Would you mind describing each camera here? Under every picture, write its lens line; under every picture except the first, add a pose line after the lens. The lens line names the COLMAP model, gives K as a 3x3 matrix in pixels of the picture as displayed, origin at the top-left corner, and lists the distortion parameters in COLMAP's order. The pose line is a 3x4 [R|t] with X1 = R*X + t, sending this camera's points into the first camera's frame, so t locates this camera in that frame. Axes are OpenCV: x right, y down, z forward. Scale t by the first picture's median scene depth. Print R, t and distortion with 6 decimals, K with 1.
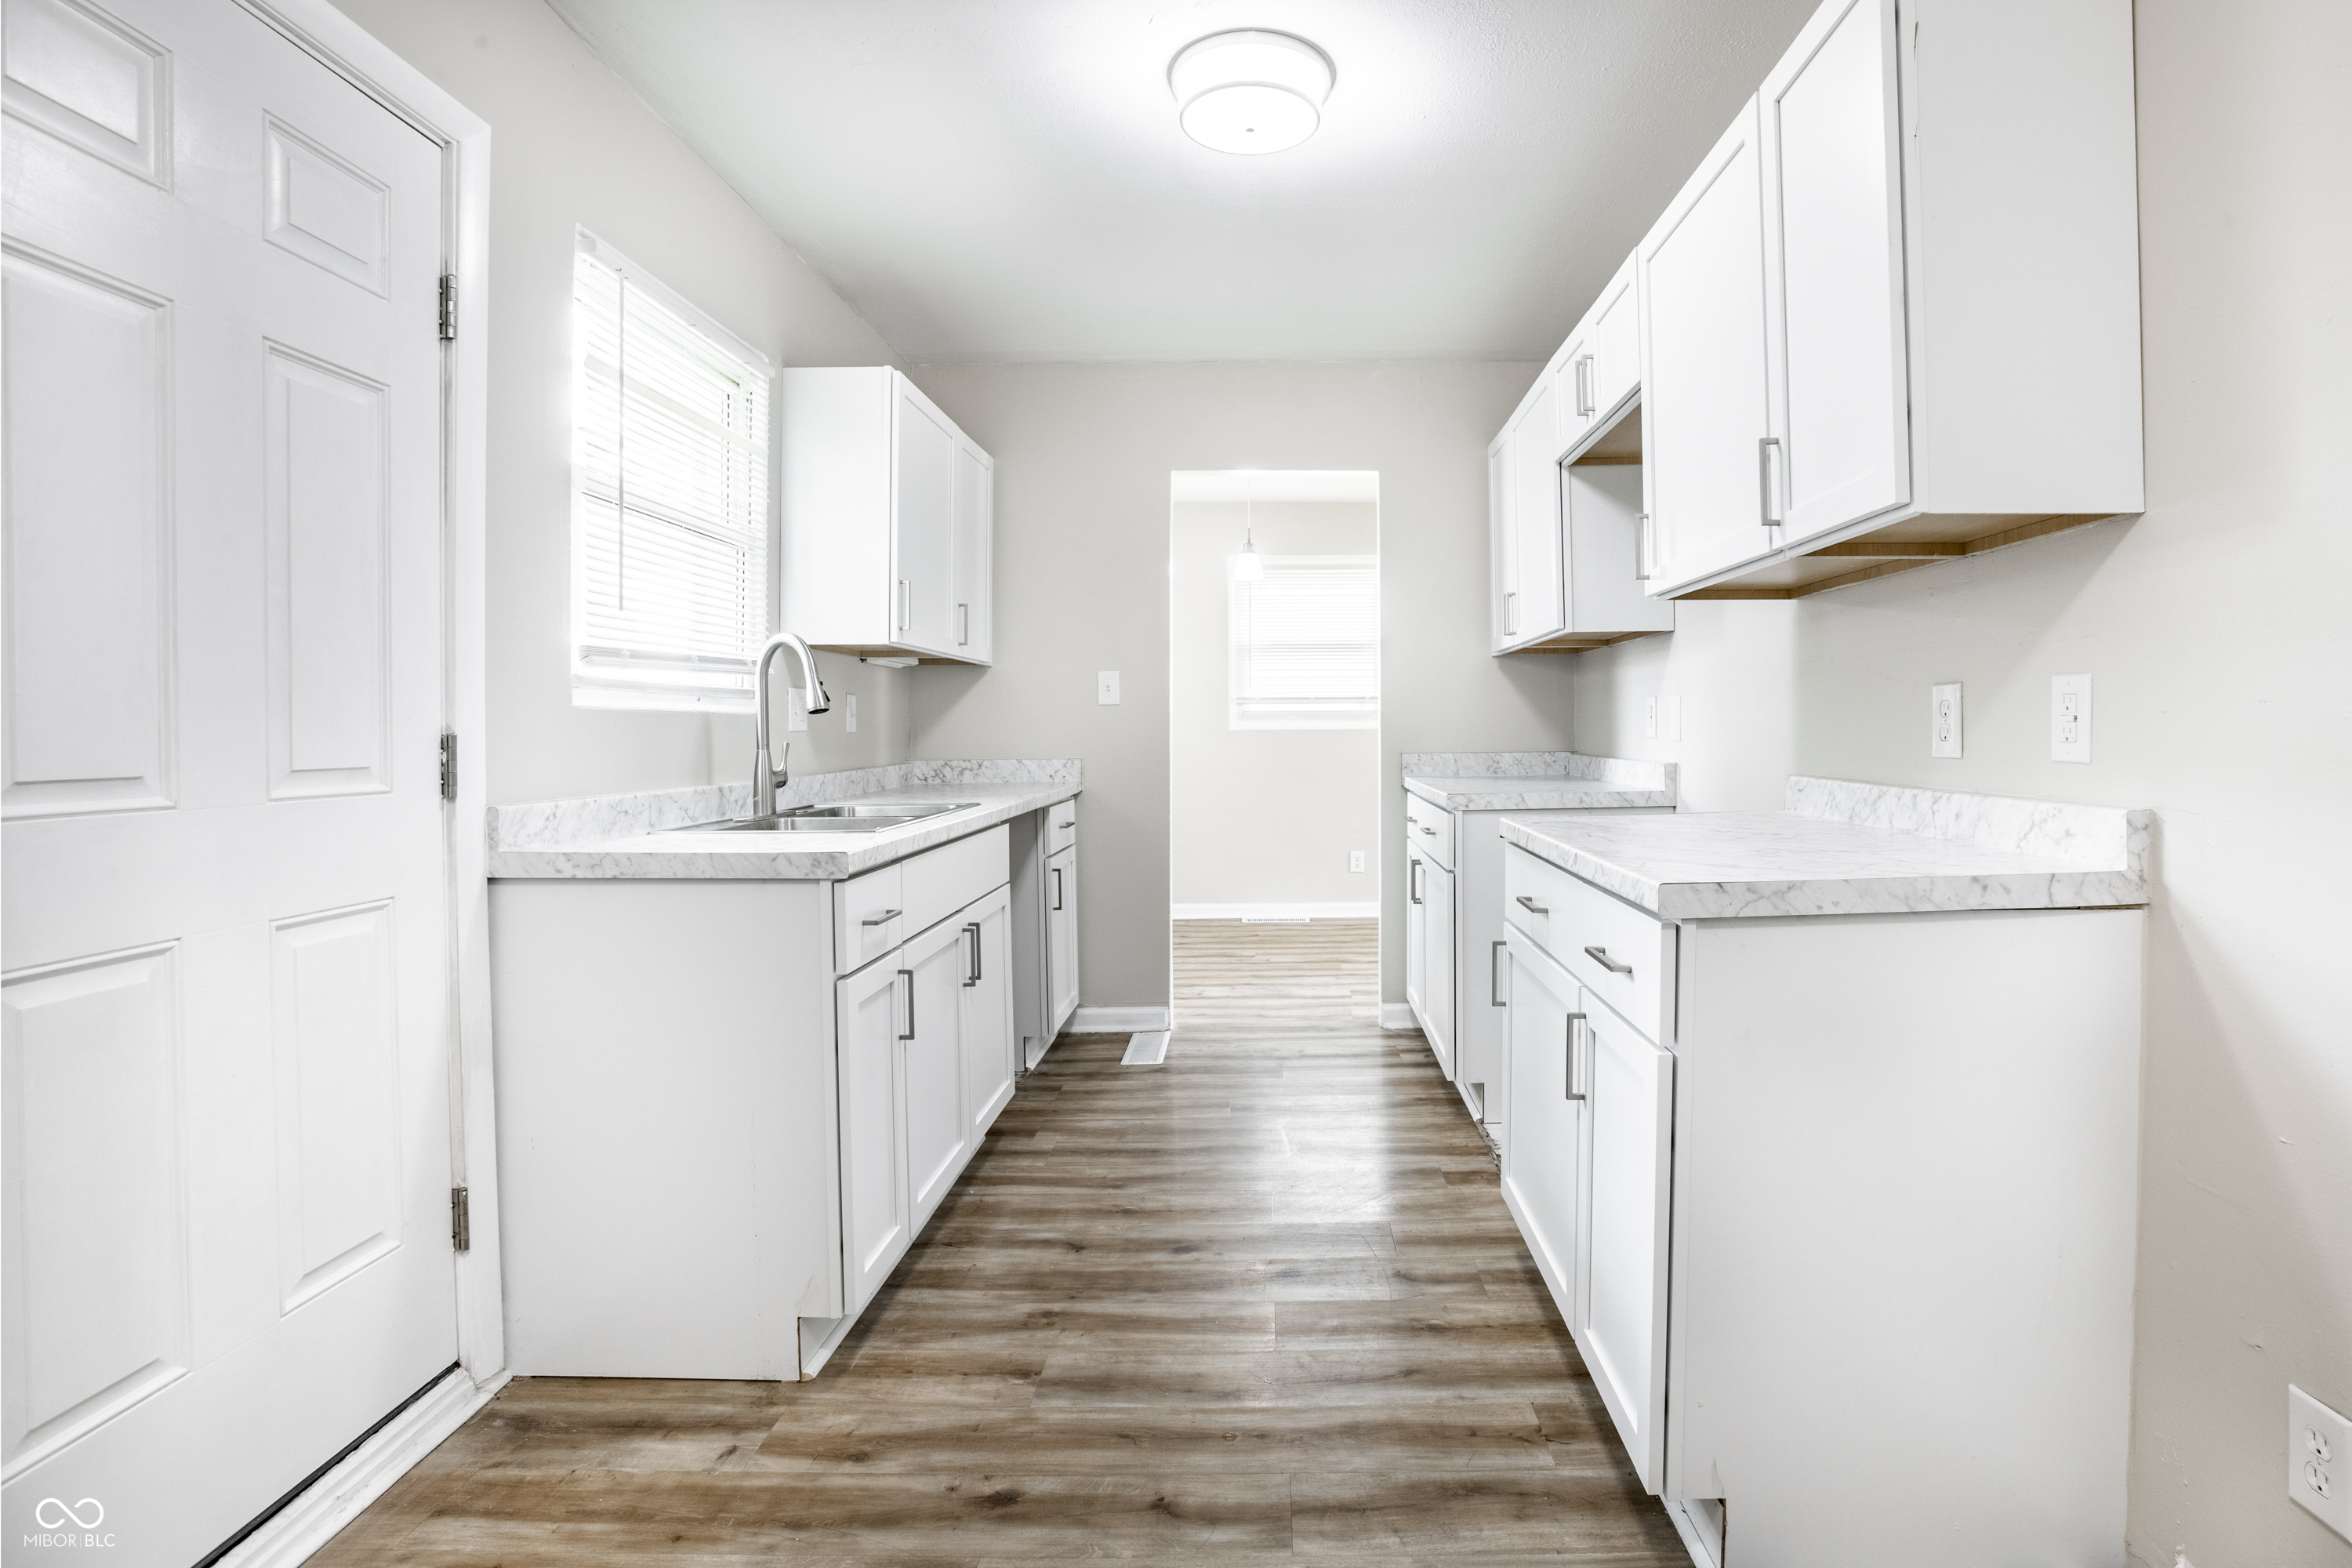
lens RADIAL K [[1160.2, 0, 1265.8], [0, 1160.2, 754.3], [0, 0, 1]] dist [-0.075904, 0.000274]
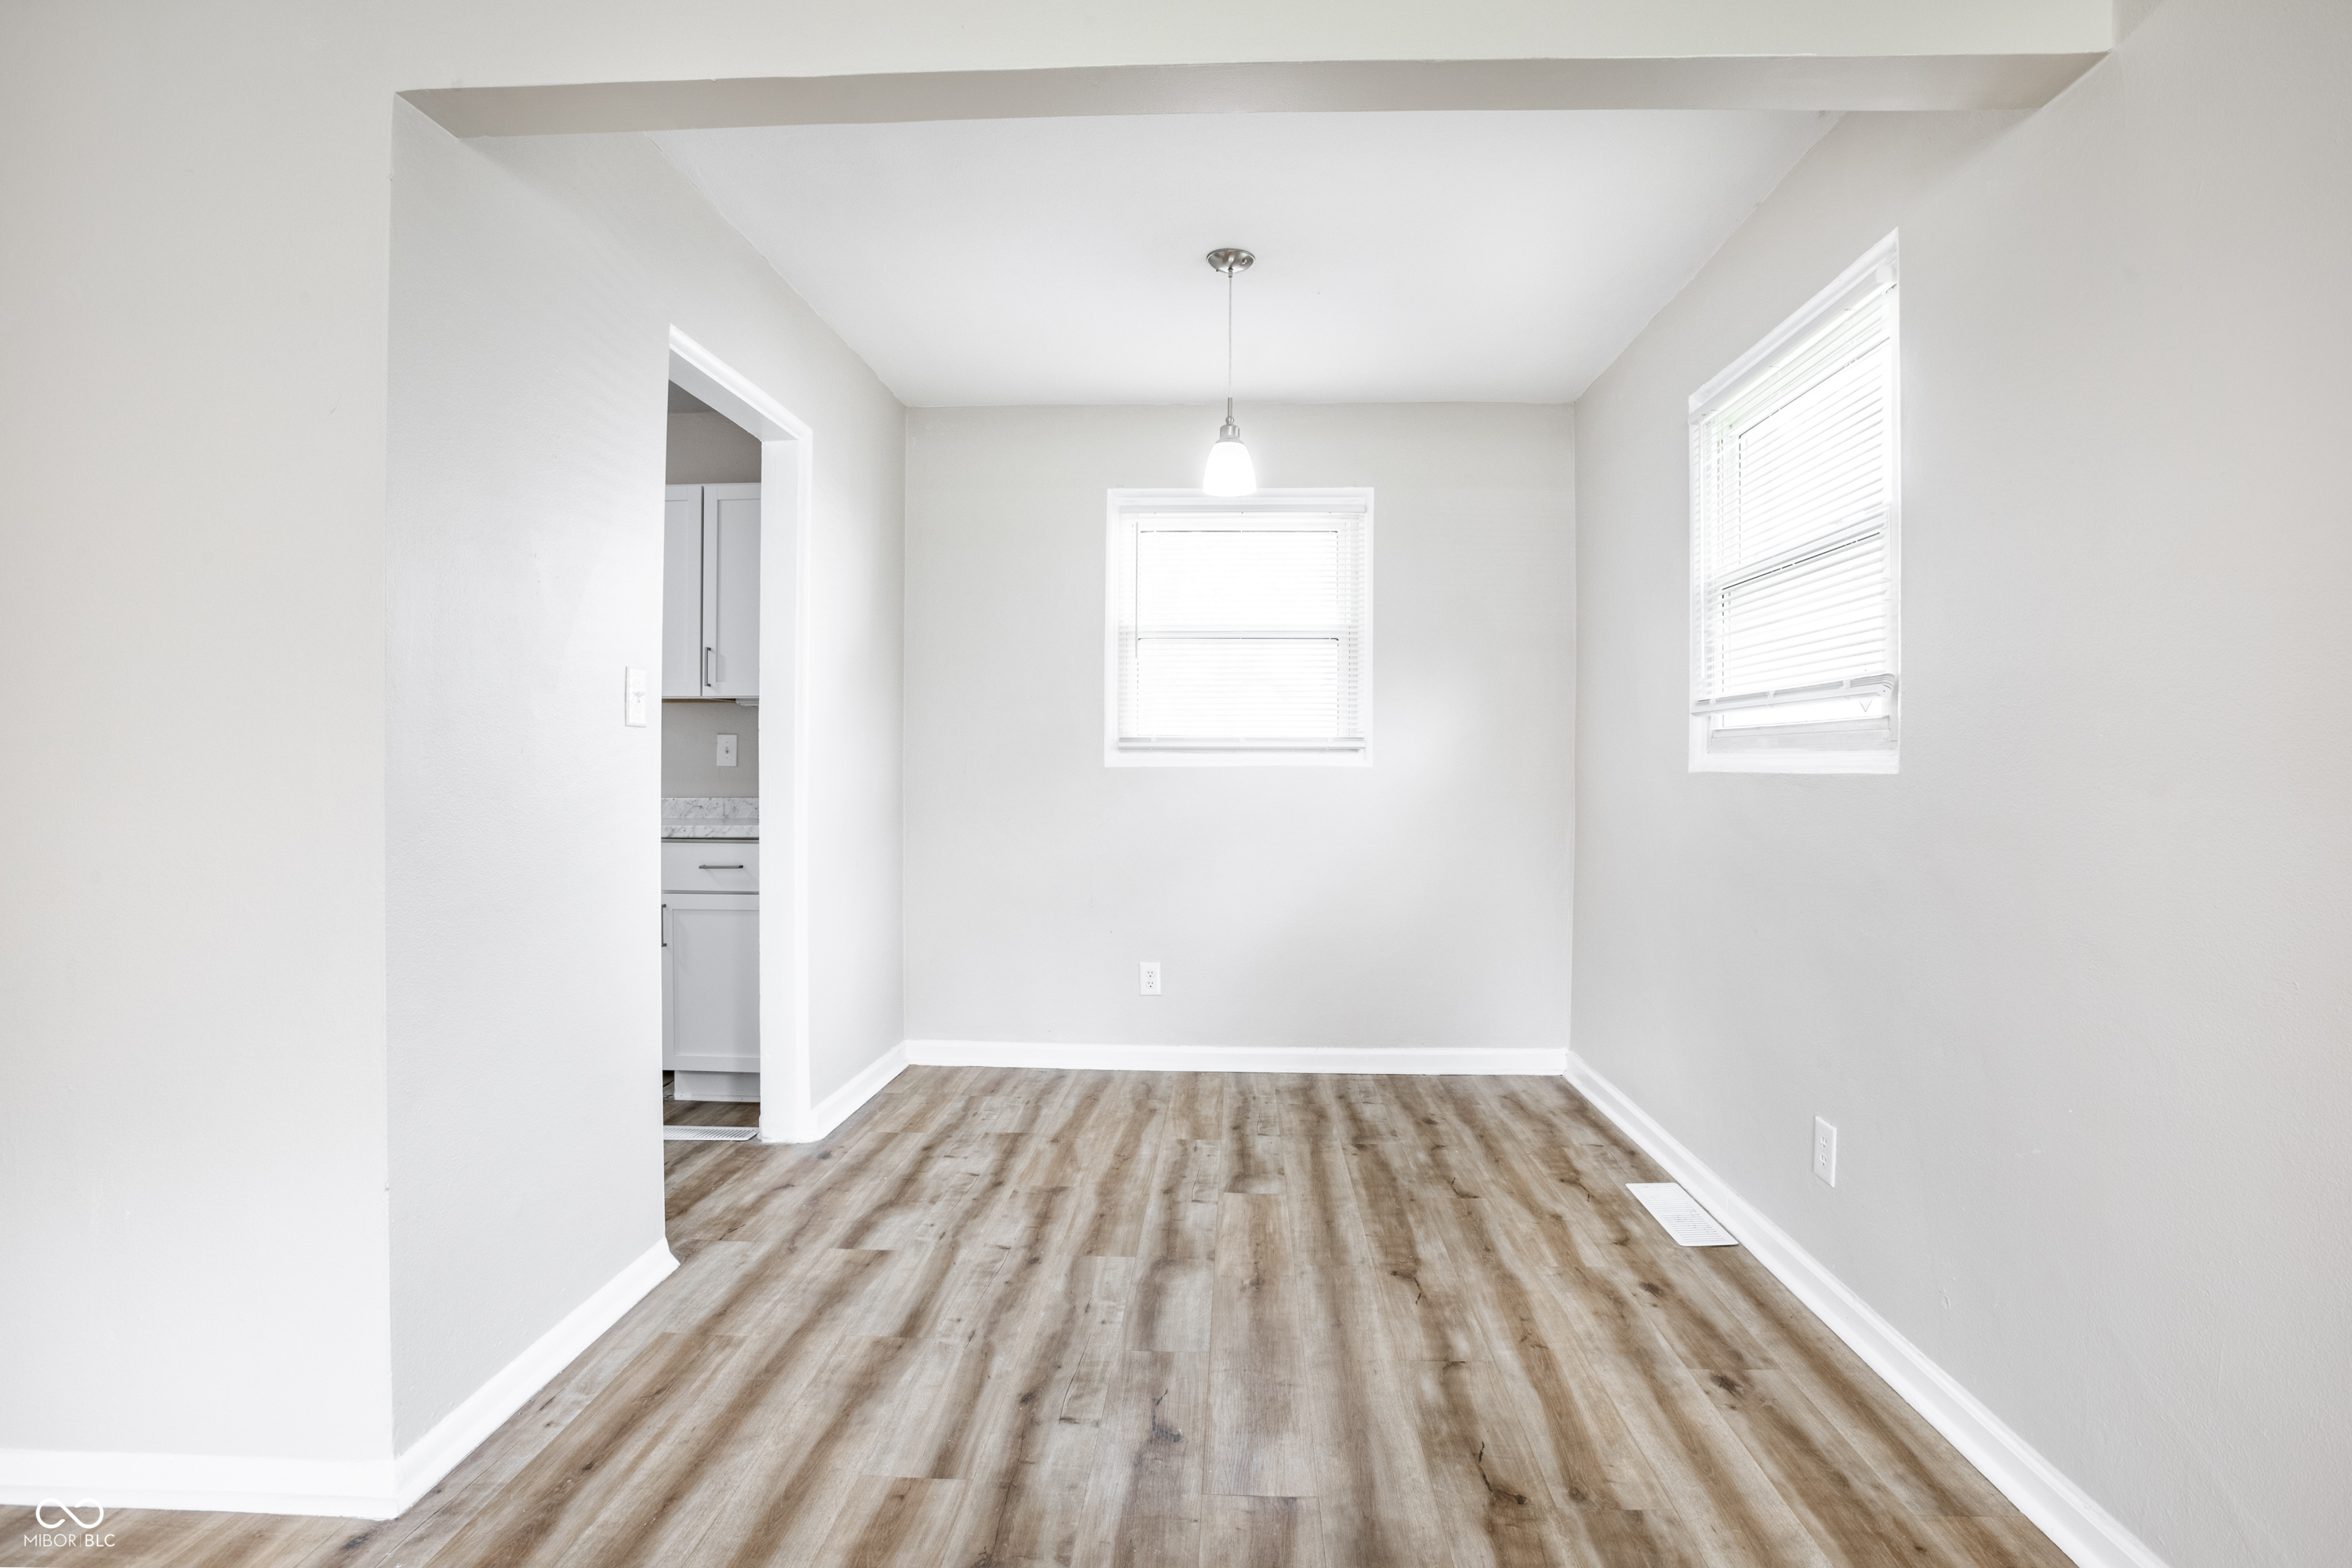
lens RADIAL K [[1123.9, 0, 1211.2], [0, 1123.9, 769.5], [0, 0, 1]] dist [-0.084428, 0.033288]
pose [[-0.021702, 0.011431, -0.999699, 1.192012], [-0.025210, 0.999610, 0.011977, -0.064201], [0.999447, 0.025462, -0.021406, 2.360778]]
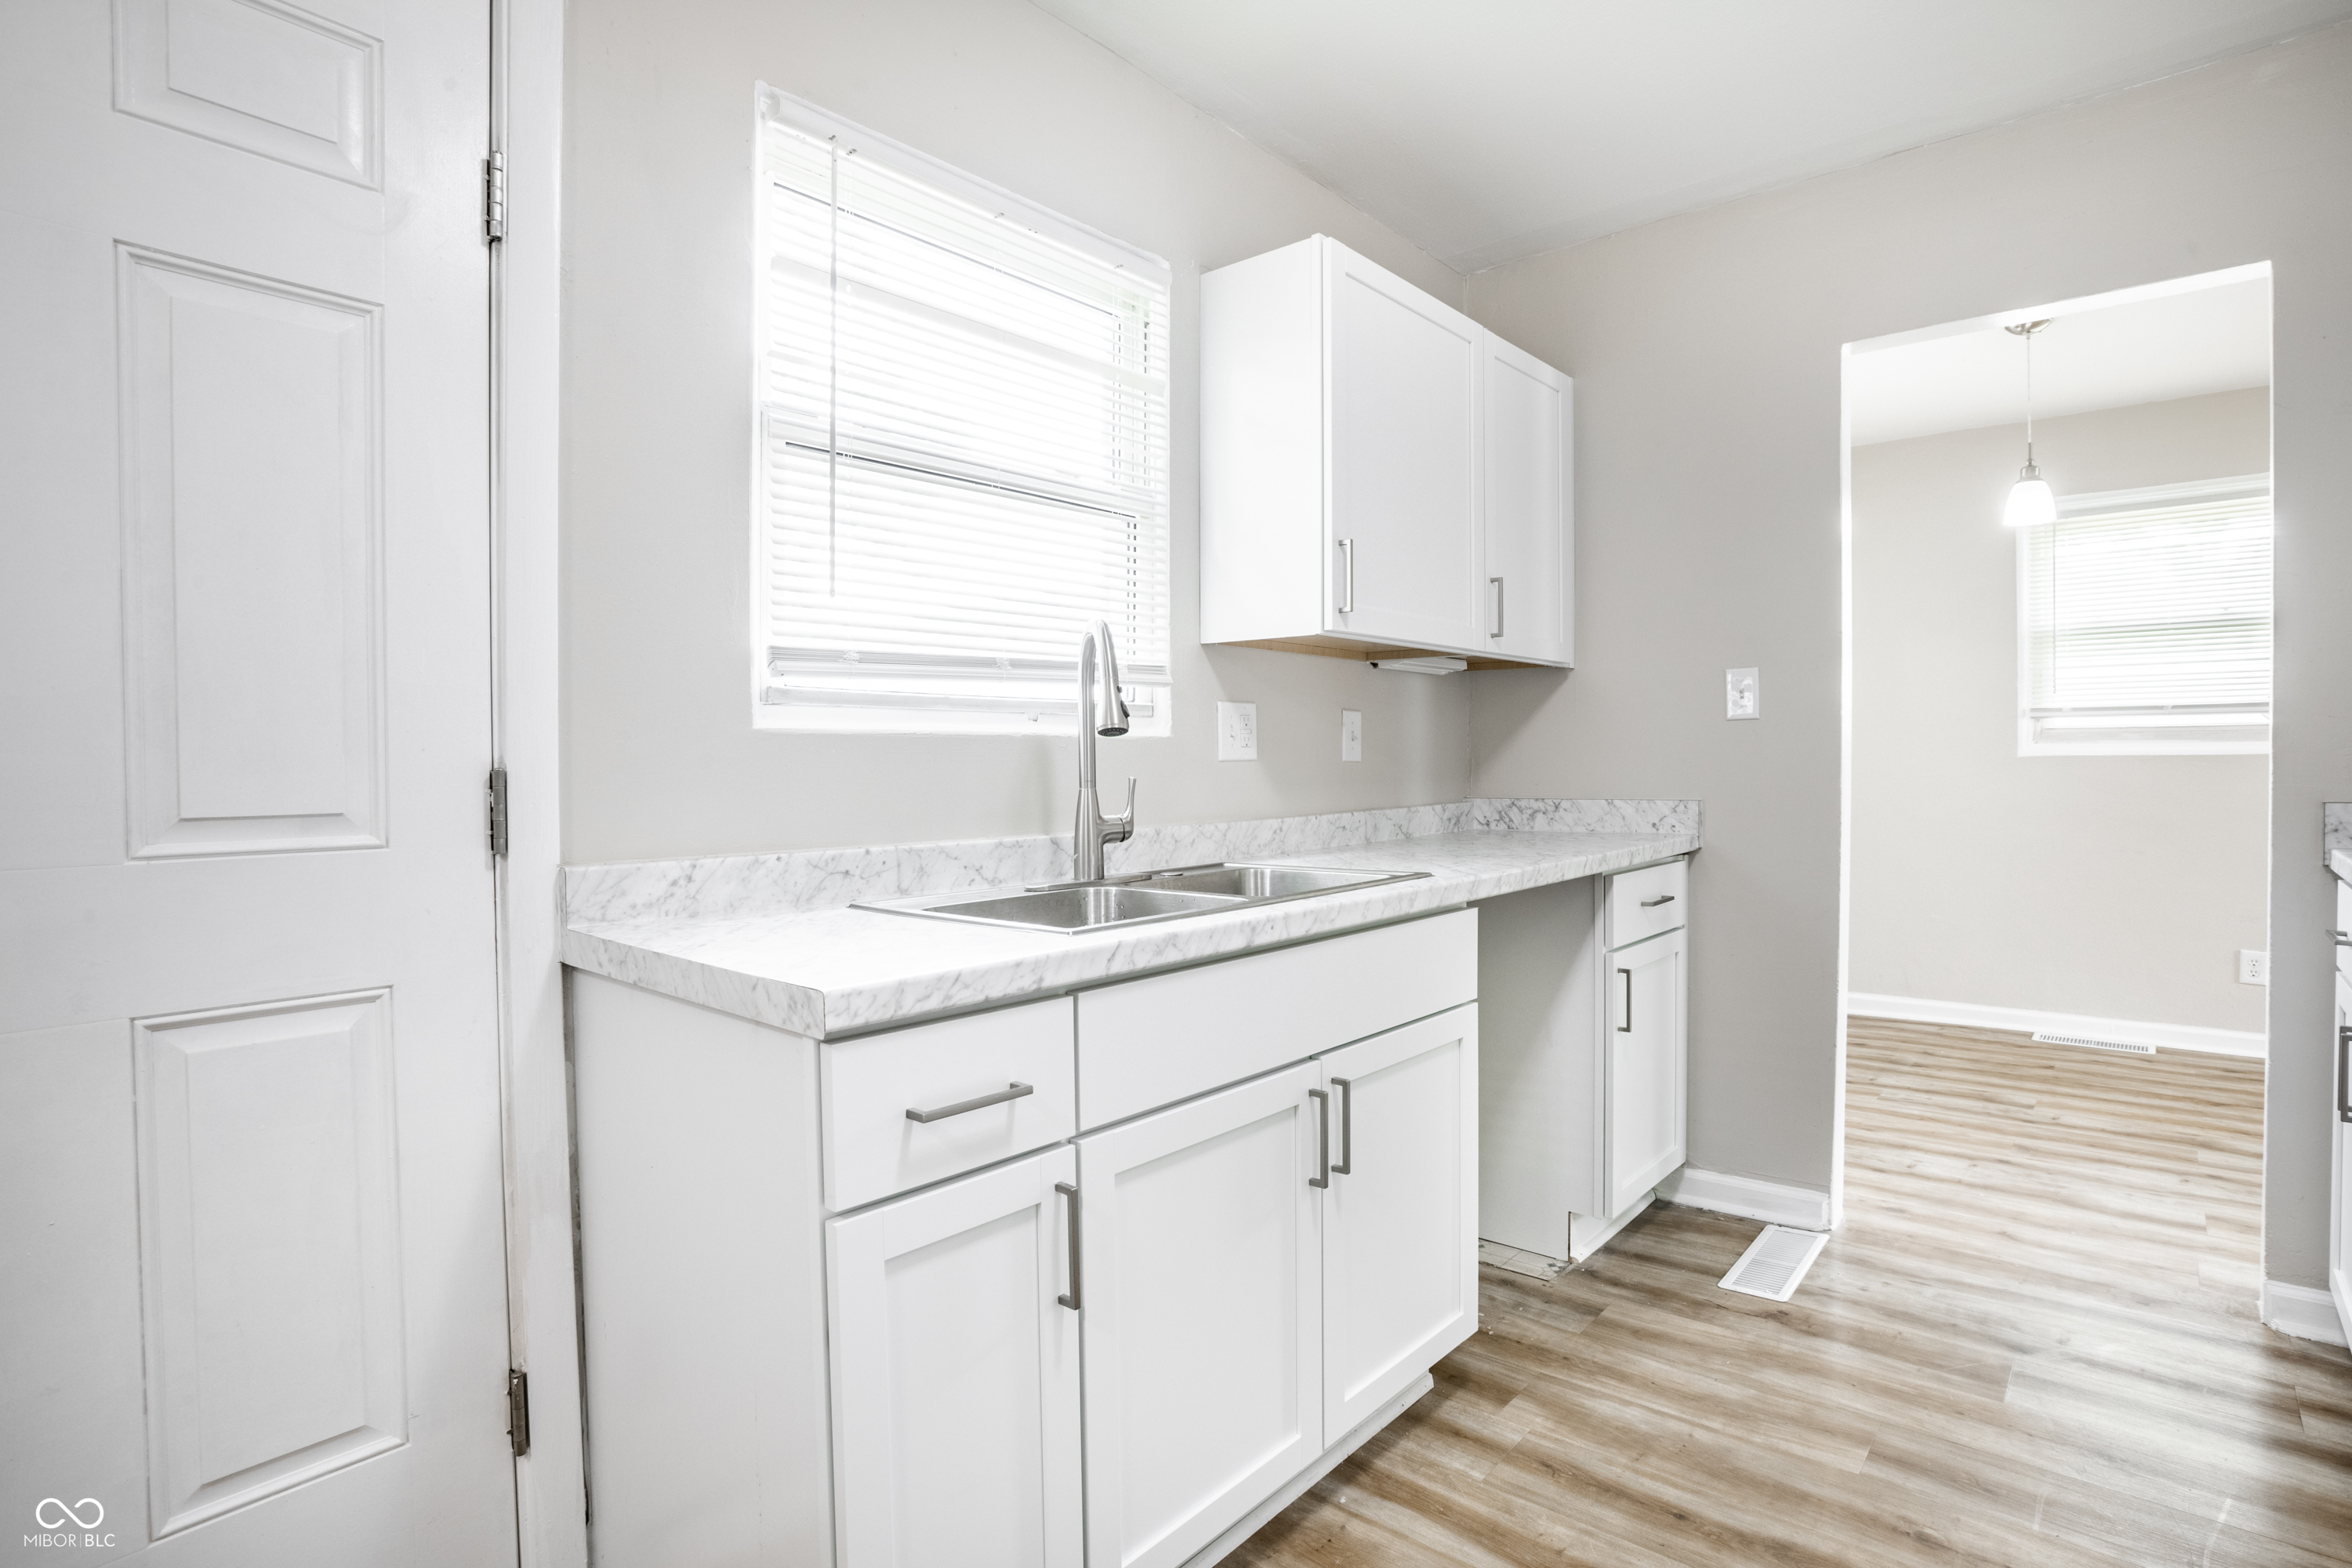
lens RADIAL K [[1160.4, 0, 1237.0], [0, 1160.4, 784.9], [0, 0, 1]] dist [-0.082995, 0.034834]
pose [[0.771845, 0.012545, -0.635687, 0.098914], [-0.009751, 0.999921, 0.007893, -0.013914], [0.635736, 0.000106, 0.771907, 0.566441]]
